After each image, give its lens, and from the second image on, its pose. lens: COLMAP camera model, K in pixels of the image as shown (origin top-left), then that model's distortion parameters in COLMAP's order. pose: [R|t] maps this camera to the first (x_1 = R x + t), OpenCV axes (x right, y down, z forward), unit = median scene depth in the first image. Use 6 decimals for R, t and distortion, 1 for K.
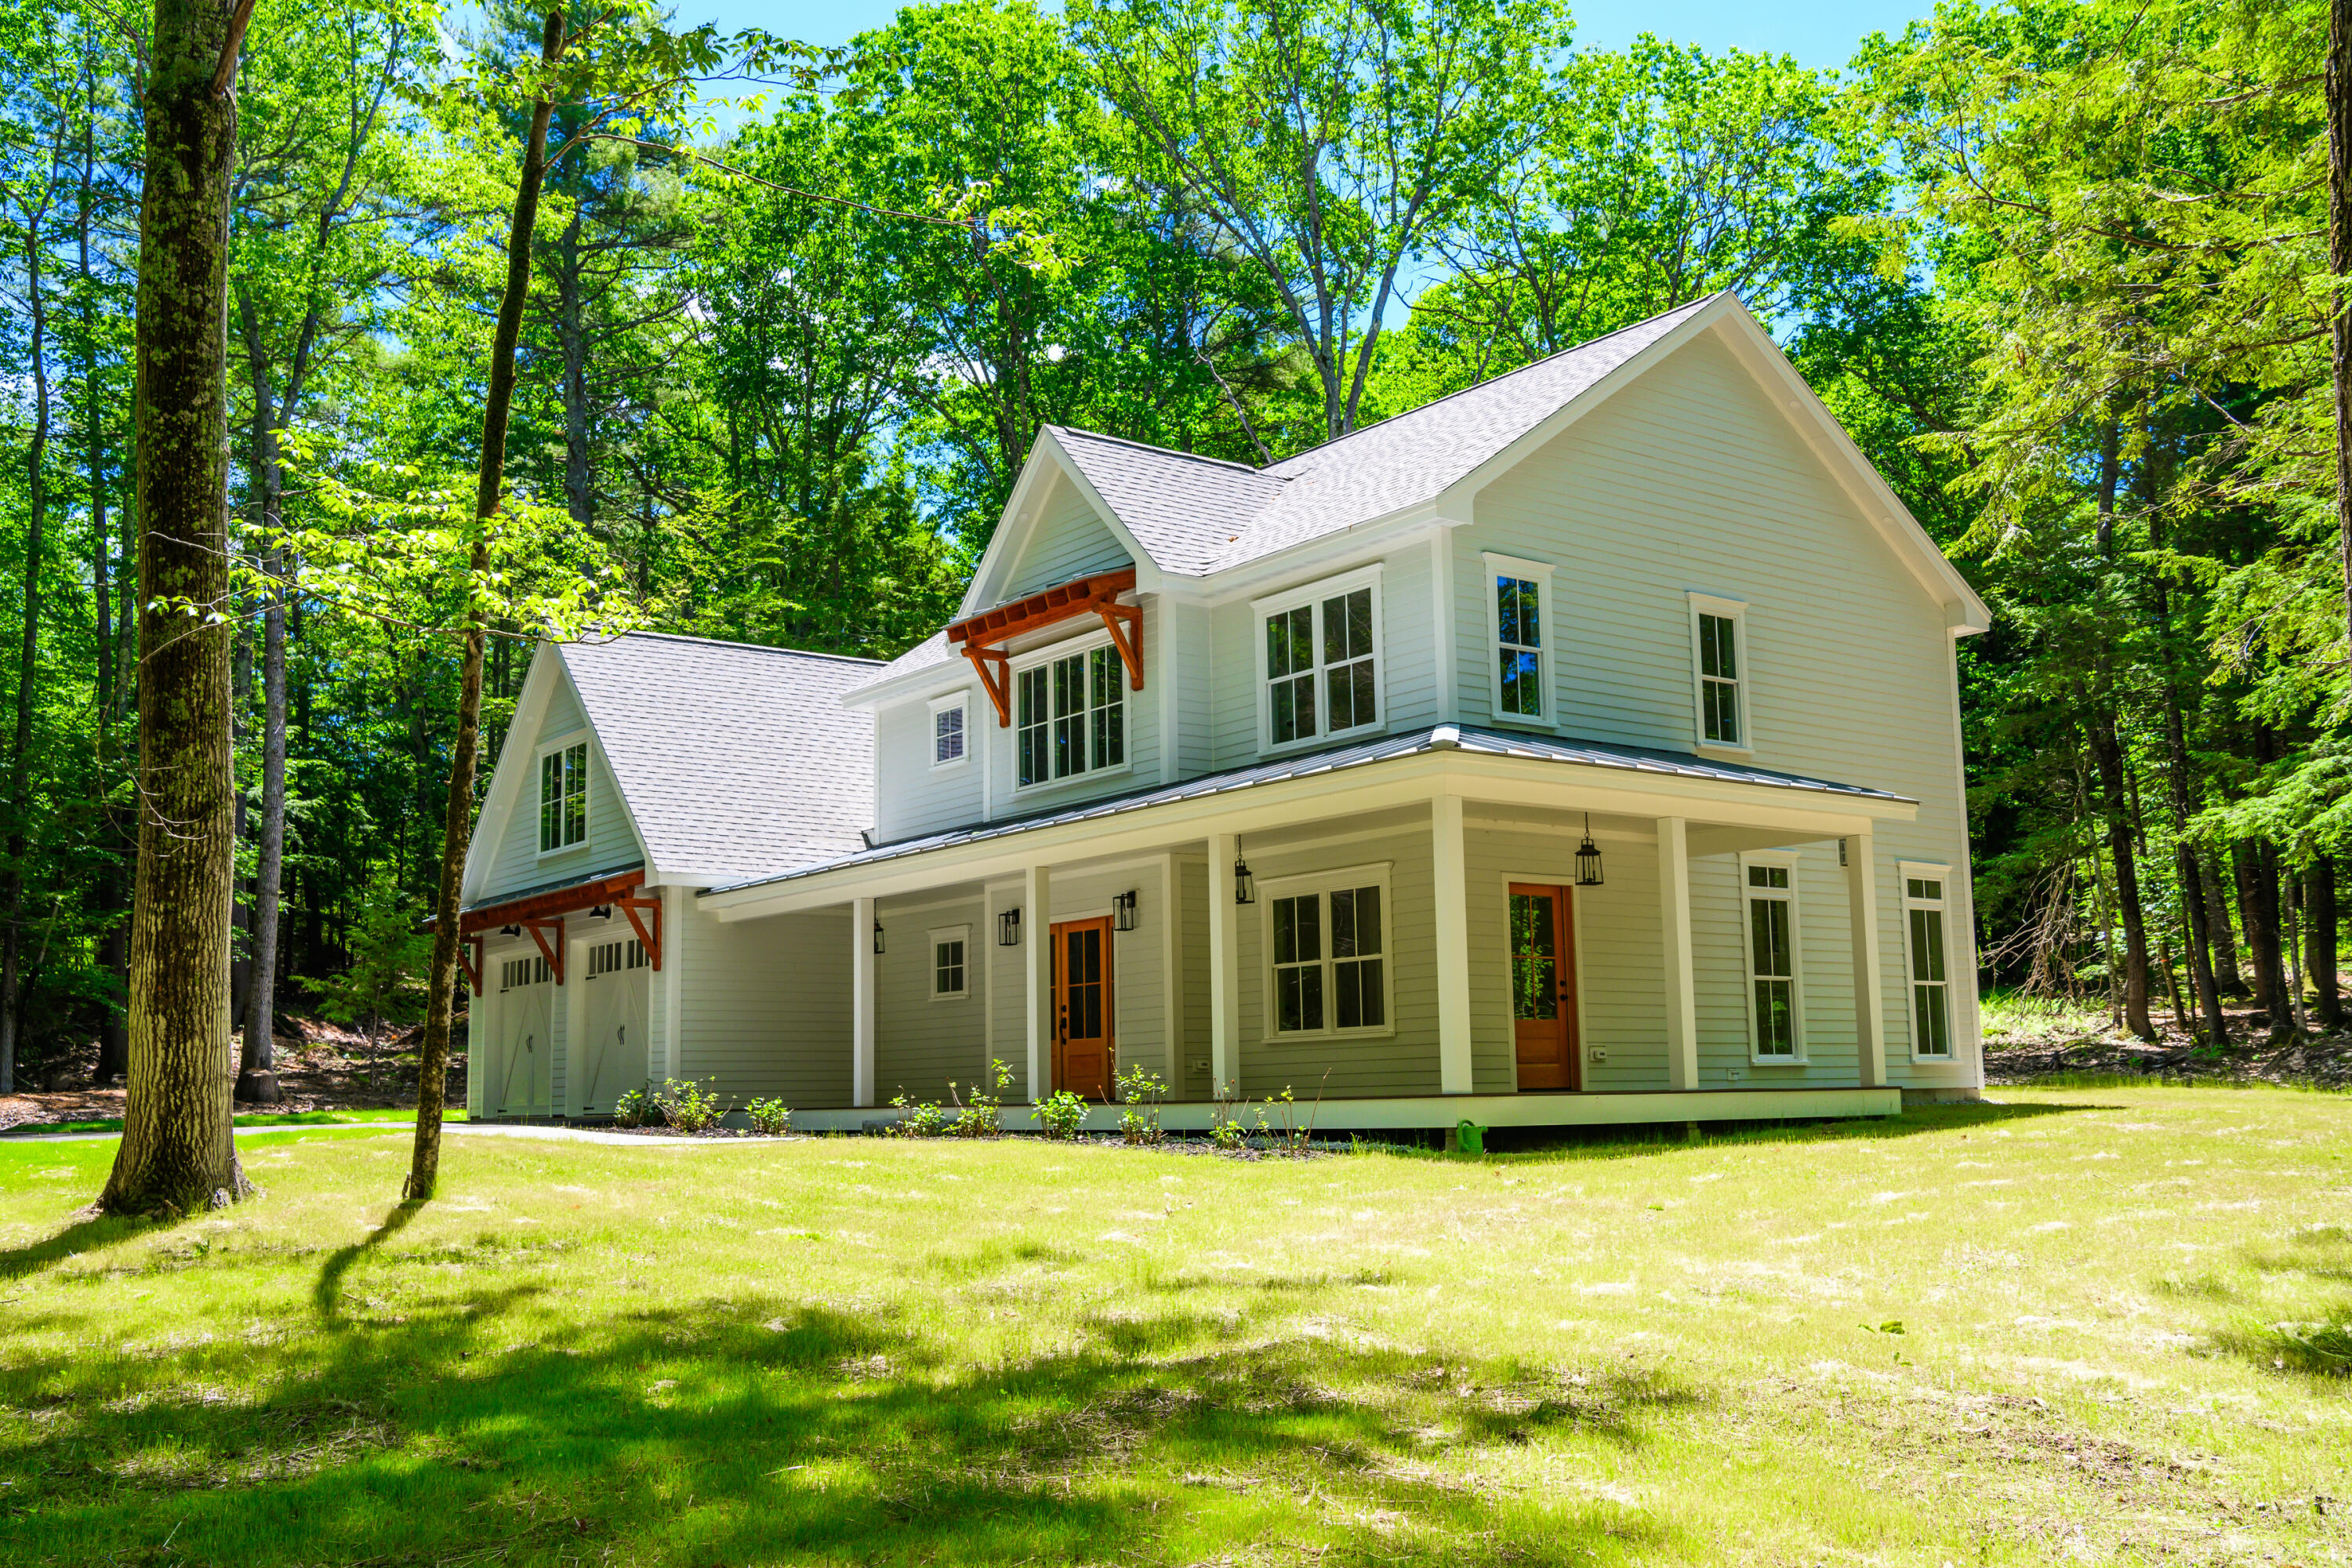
lens RADIAL K [[2192.4, 0, 1176.0], [0, 2192.4, 784.0], [0, 0, 1]] dist [-0.039288, -0.001321]
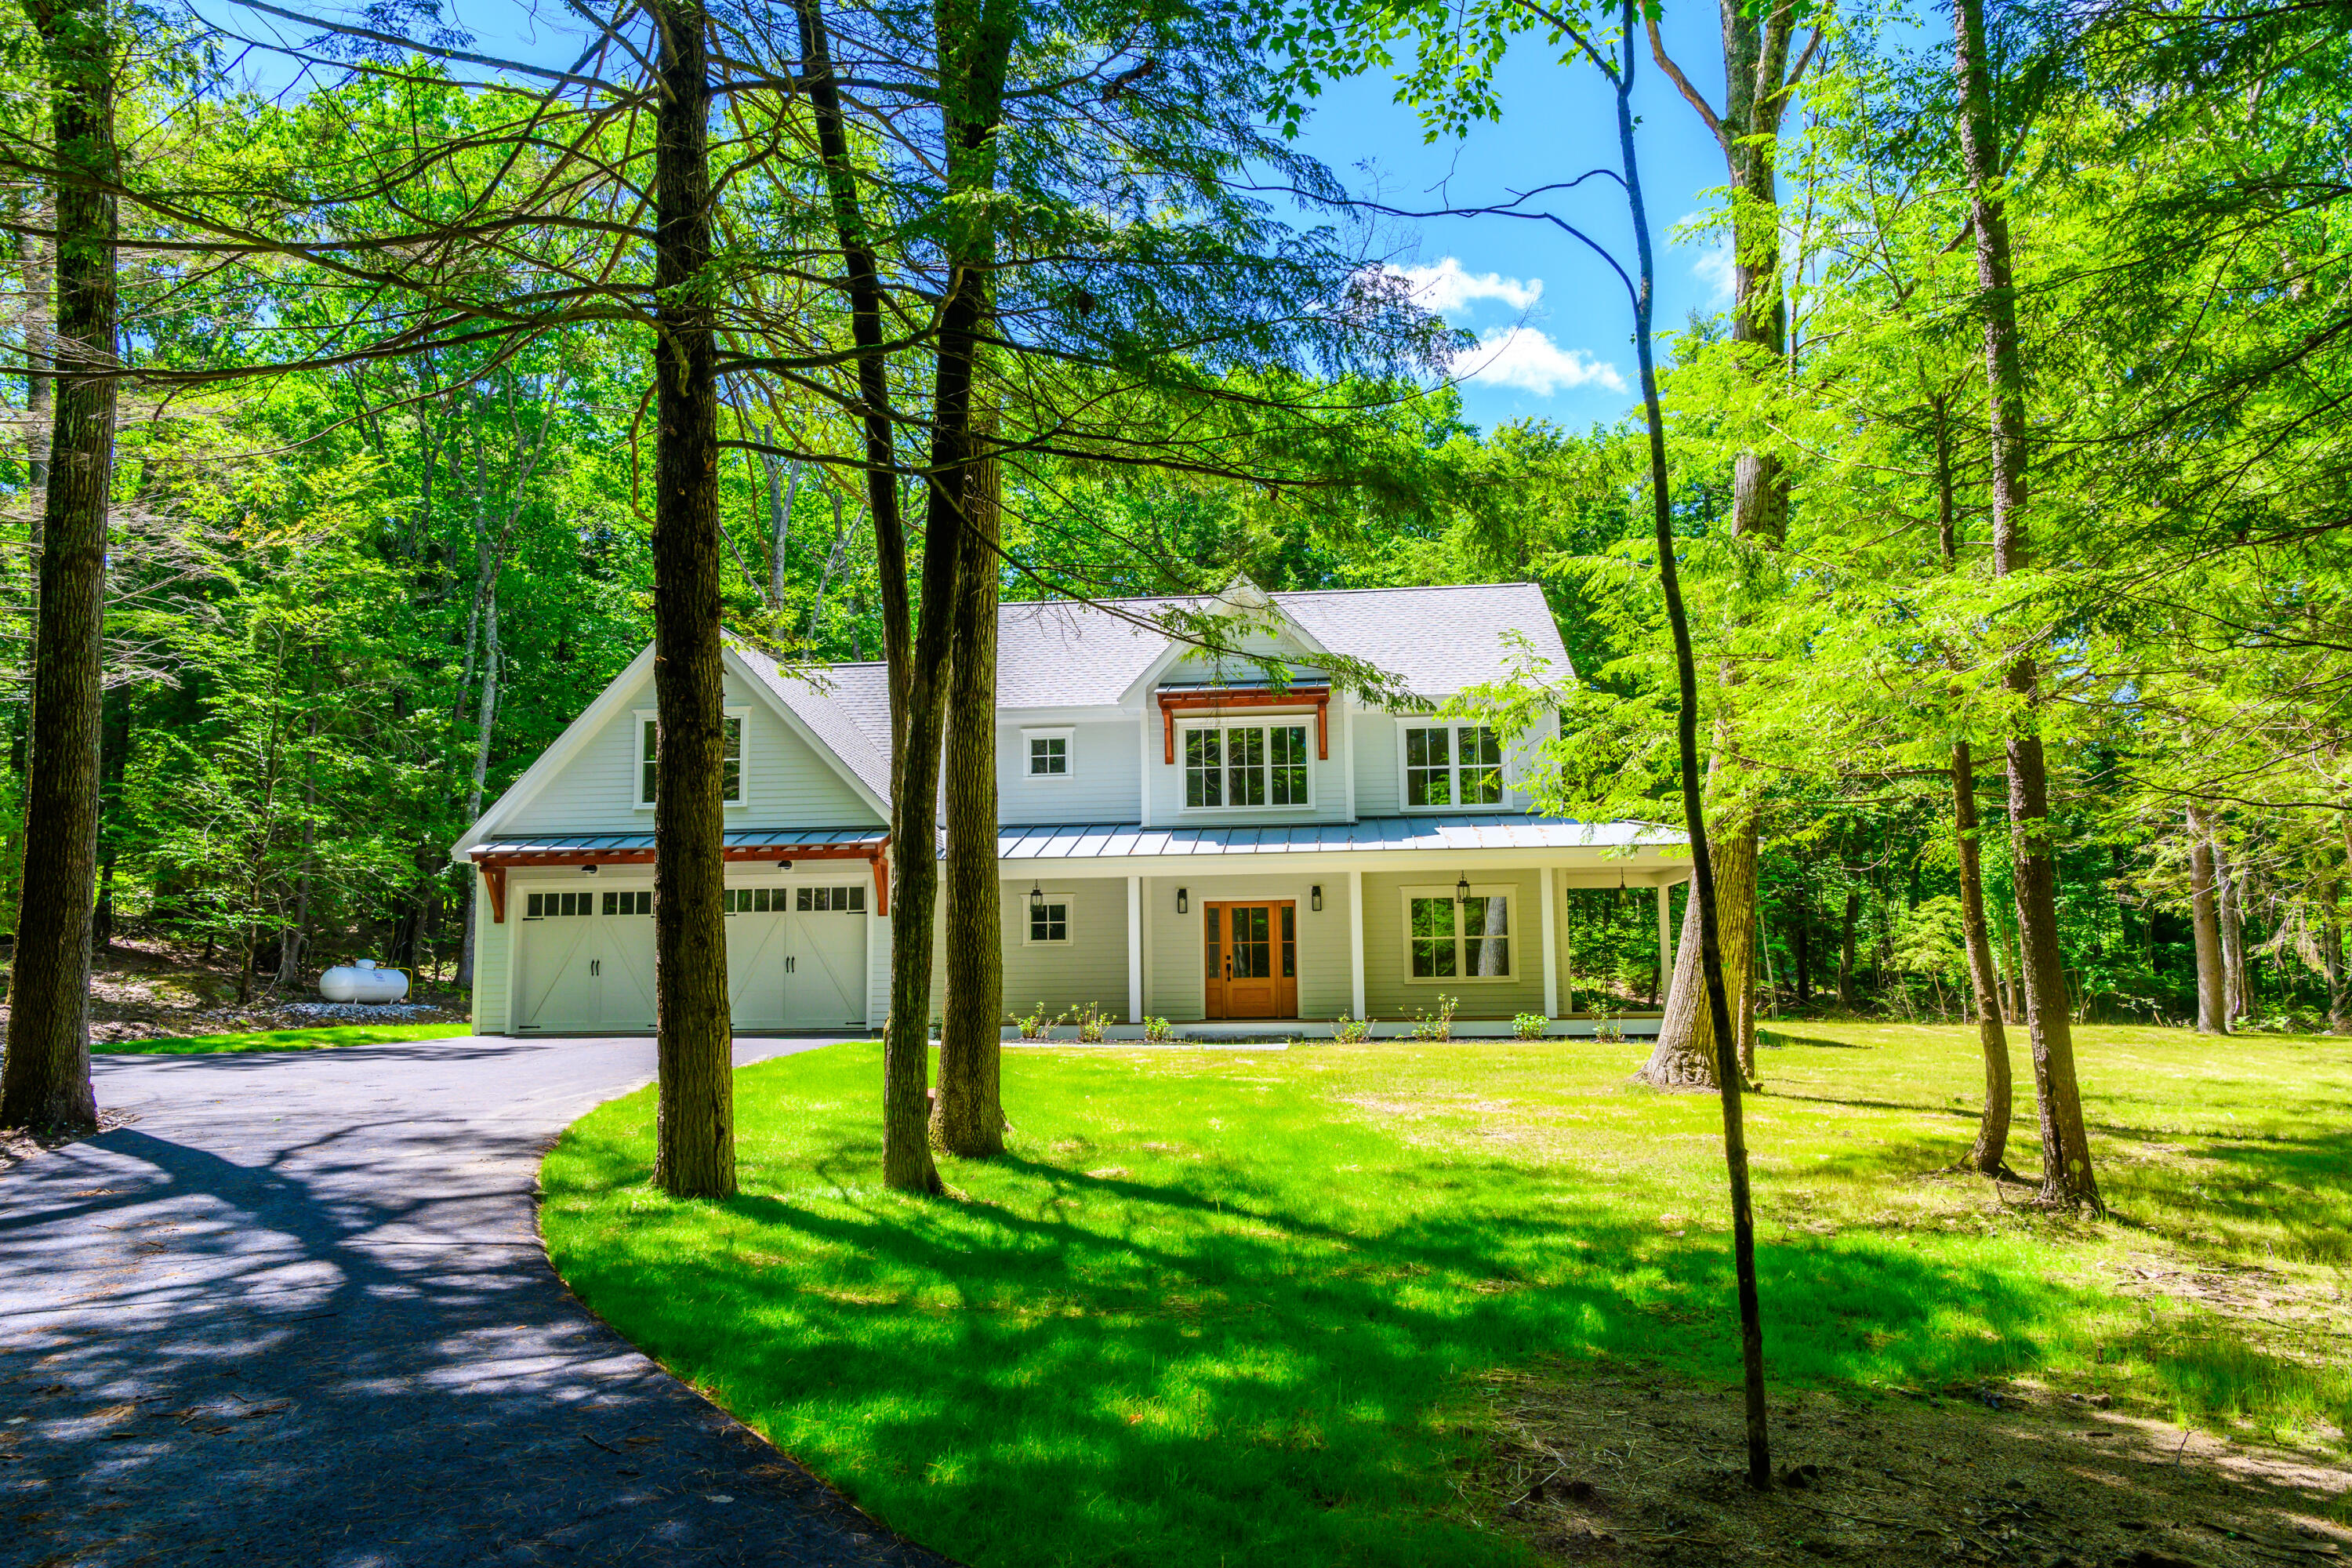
lens RADIAL K [[1567.5, 0, 1164.6], [0, 1567.5, 782.6], [0, 0, 1]] dist [-0.004917, -0.001081]
pose [[0.677284, 0.108970, 0.727607, -0.915563], [-0.106697, 0.993063, -0.049409, 0.041921], [-0.727944, -0.044170, 0.684213, 0.304832]]
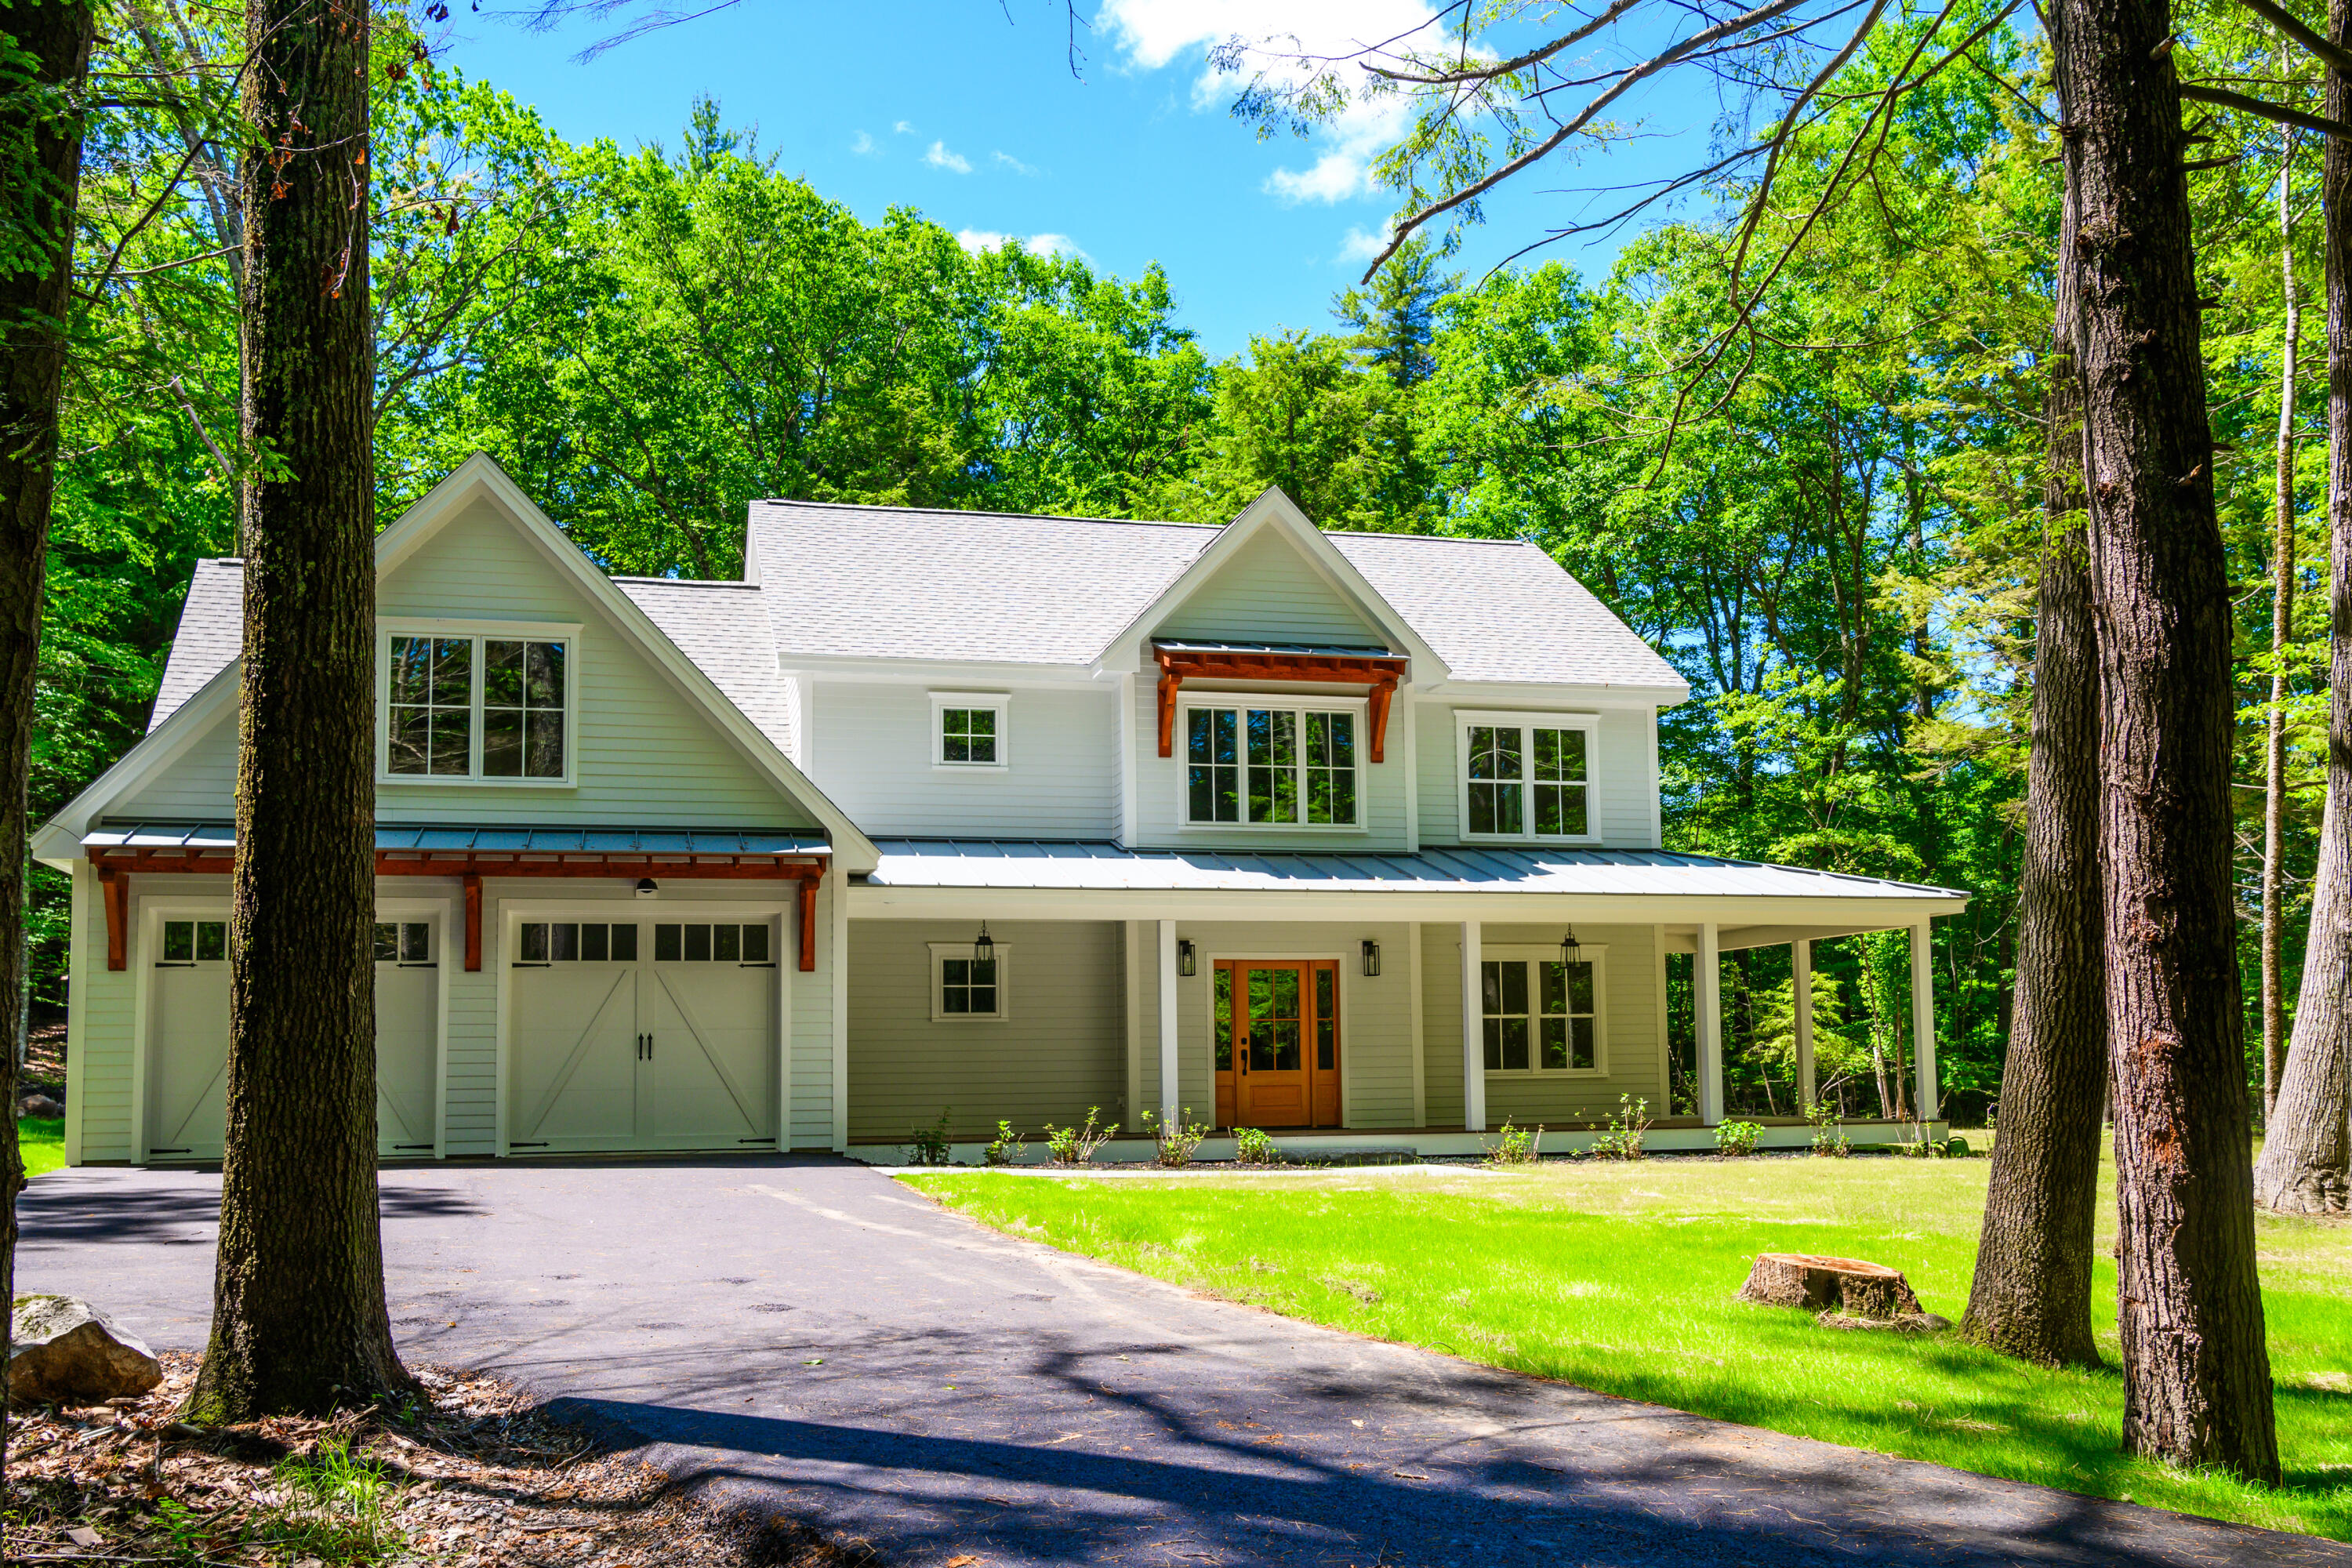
lens RADIAL K [[2061.0, 0, 1187.2], [0, 2061.0, 876.0], [0, 0, 1]] dist [-0.023704, 0.009307]
pose [[0.380769, 0.105710, 0.918608, -1.012102], [-0.128445, 0.989859, -0.060668, 0.090702], [-0.915706, -0.094890, 0.390486, 0.668905]]
